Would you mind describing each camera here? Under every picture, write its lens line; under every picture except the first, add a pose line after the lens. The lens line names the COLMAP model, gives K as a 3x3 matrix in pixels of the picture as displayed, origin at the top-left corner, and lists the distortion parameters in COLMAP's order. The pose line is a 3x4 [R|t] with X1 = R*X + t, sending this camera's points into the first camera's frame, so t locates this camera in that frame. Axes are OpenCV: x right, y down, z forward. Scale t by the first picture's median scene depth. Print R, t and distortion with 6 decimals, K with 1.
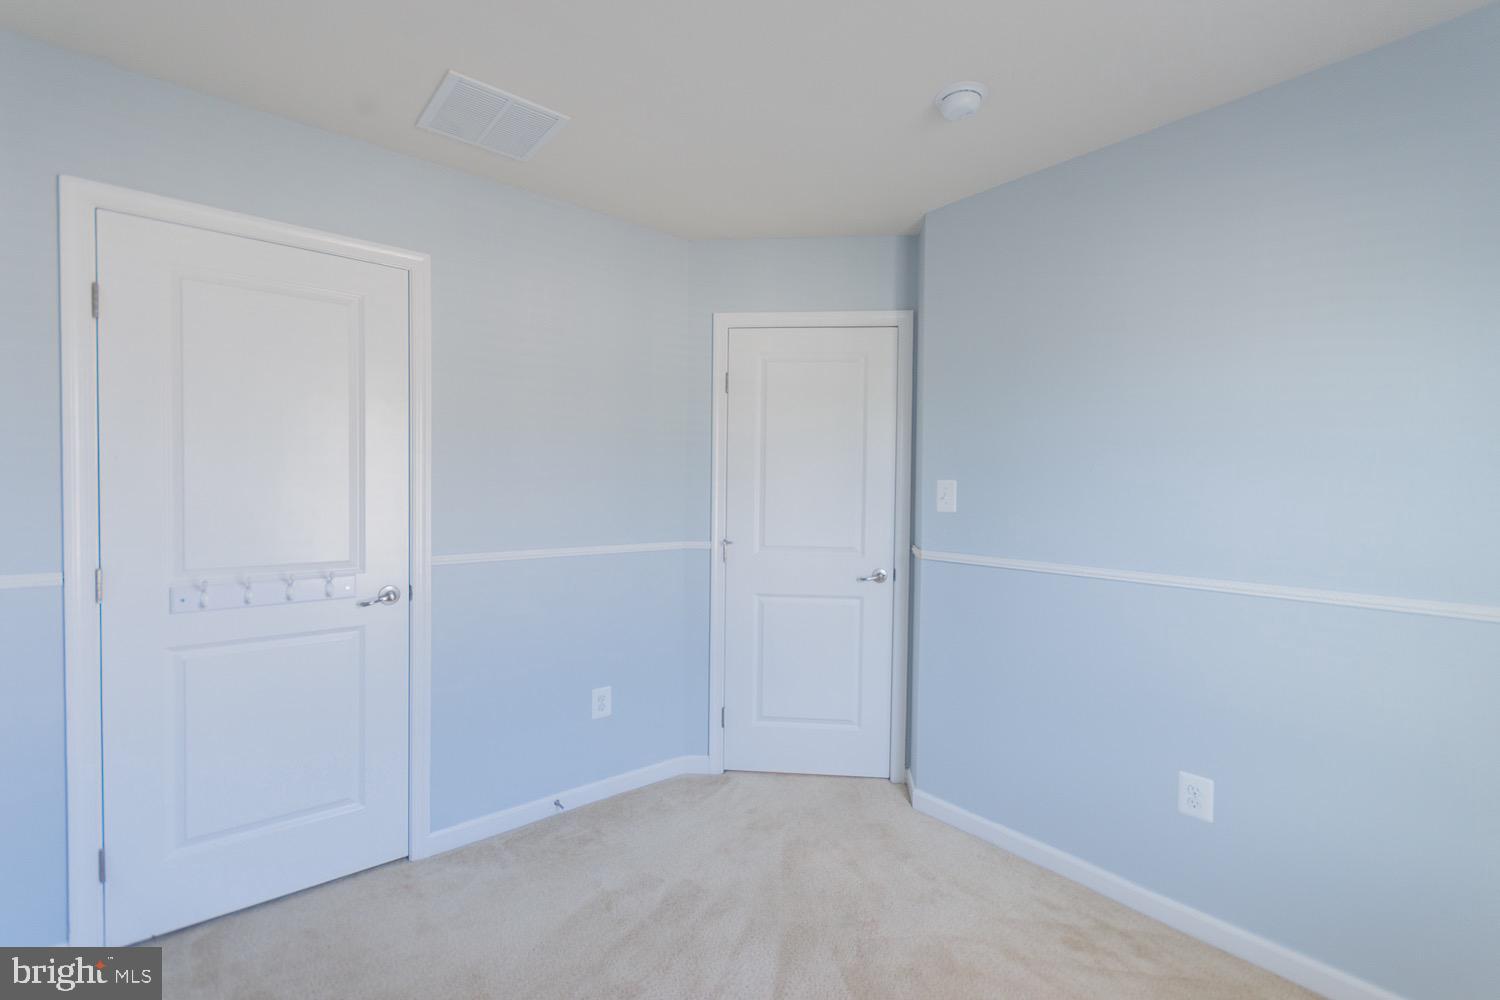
lens RADIAL K [[650.6, 0, 747.0], [0, 650.6, 504.5], [0, 0, 1]] dist [0.000286, 0.000116]
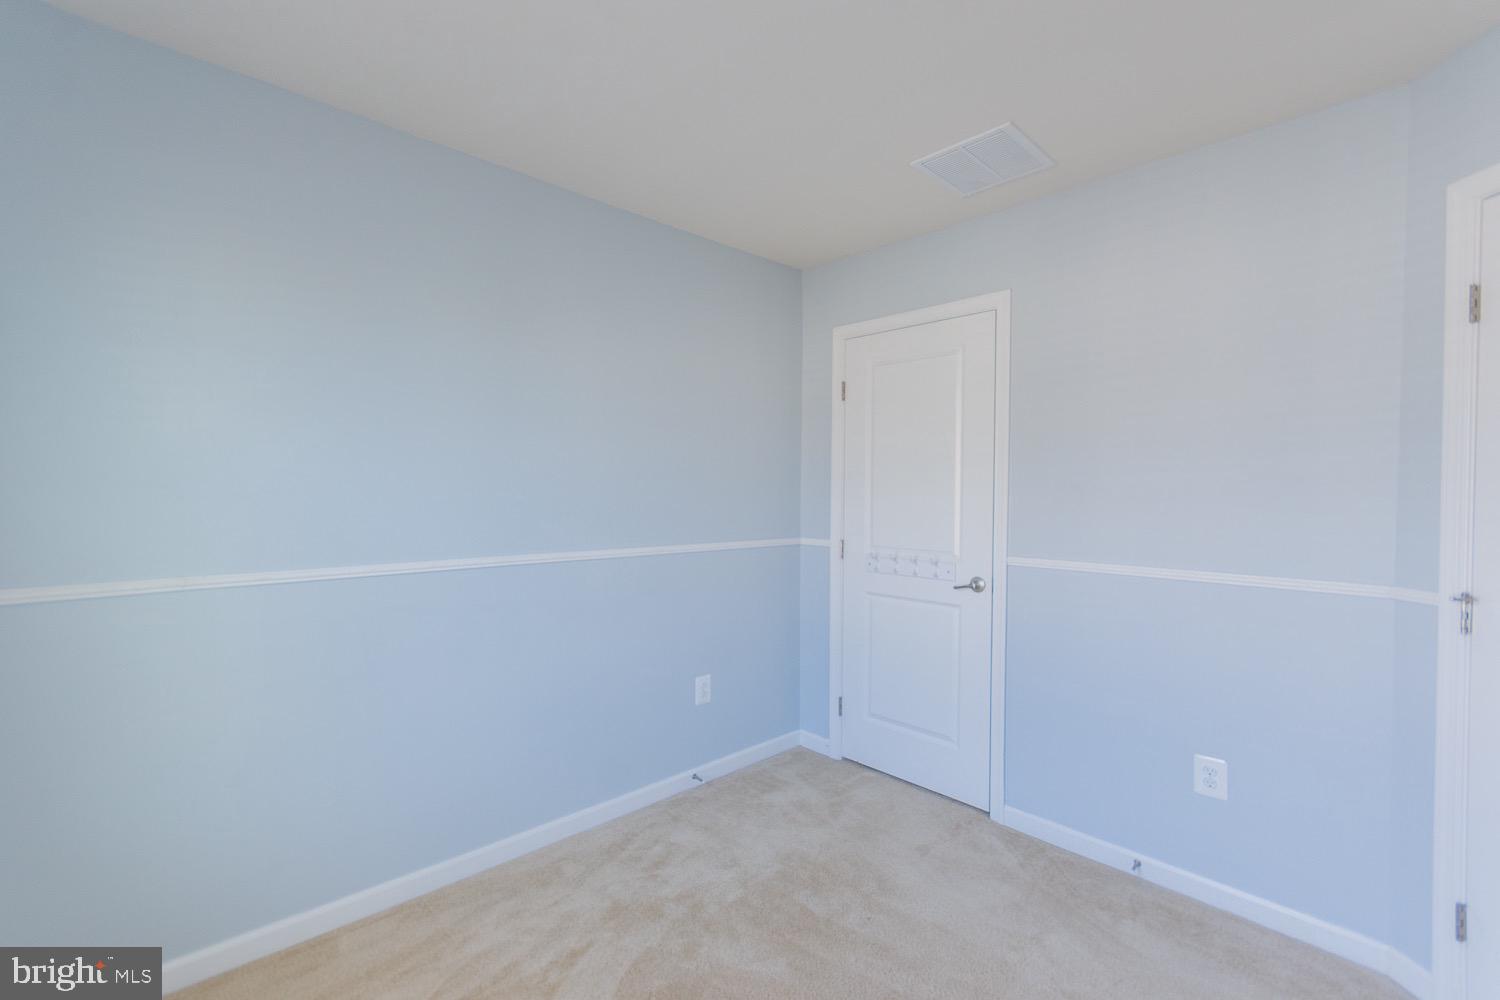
lens RADIAL K [[664.1, 0, 749.2], [0, 664.1, 499.4], [0, 0, 1]] dist [0.001845, 0.000389]
pose [[0.062885, 0.005615, -0.998005, 0.626246], [-0.035380, 0.999368, 0.003393, -0.006483], [0.997393, 0.035096, 0.063044, 0.477611]]
